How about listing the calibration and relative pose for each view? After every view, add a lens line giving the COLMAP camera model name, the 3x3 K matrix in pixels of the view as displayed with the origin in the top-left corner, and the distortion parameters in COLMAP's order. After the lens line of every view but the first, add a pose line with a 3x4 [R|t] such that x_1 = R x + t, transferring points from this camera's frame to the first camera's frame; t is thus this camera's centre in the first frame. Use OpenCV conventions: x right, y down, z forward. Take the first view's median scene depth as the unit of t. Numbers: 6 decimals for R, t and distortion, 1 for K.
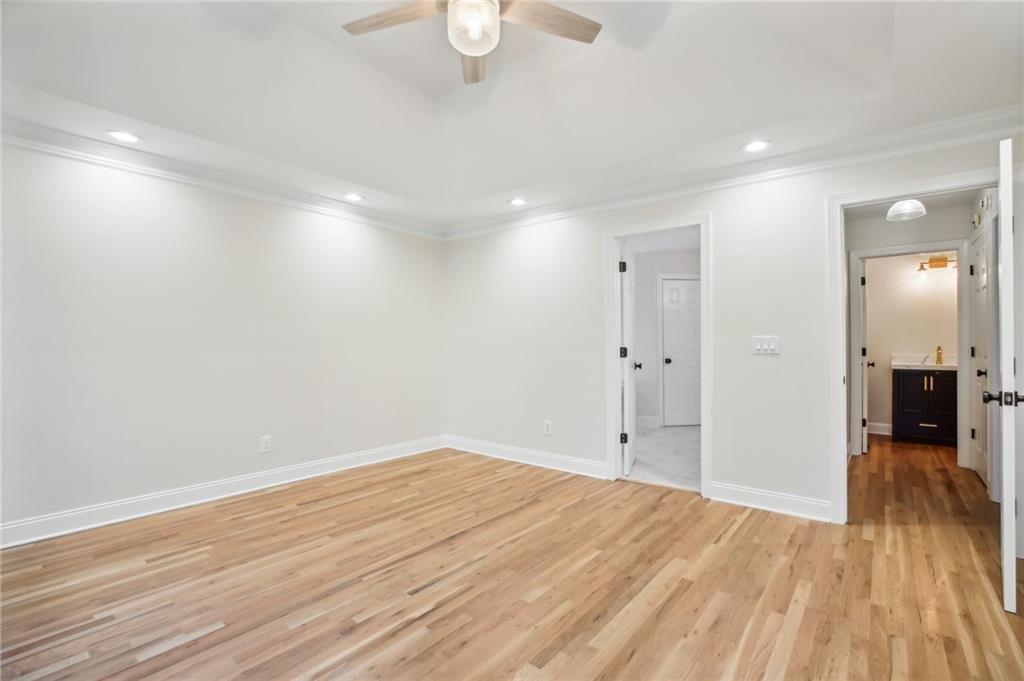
lens RADIAL K [[477.9, 0, 505.8], [0, 477.9, 338.1], [0, 0, 1]] dist [-0.039322, 0.008463]
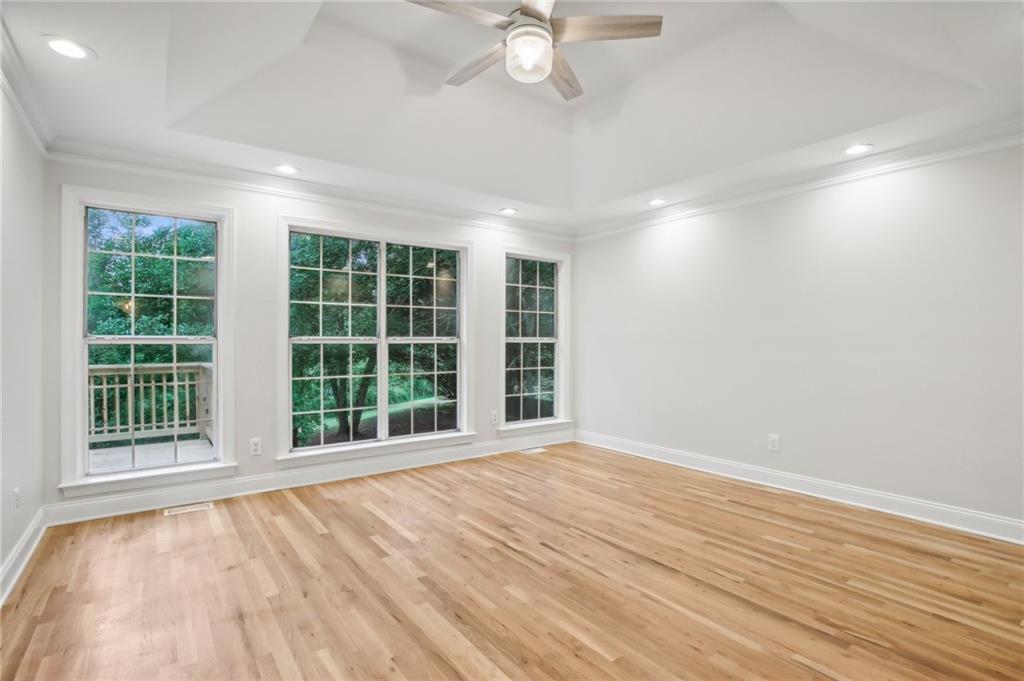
lens RADIAL K [[477.9, 0, 516.1], [0, 477.9, 341.7], [0, 0, 1]] dist [-0.039322, 0.008463]
pose [[-0.229000, 0.002373, -0.973424, 0.793507], [0.007604, 0.999971, 0.000648, 0.005331], [0.973397, -0.007254, -0.229012, 0.938576]]
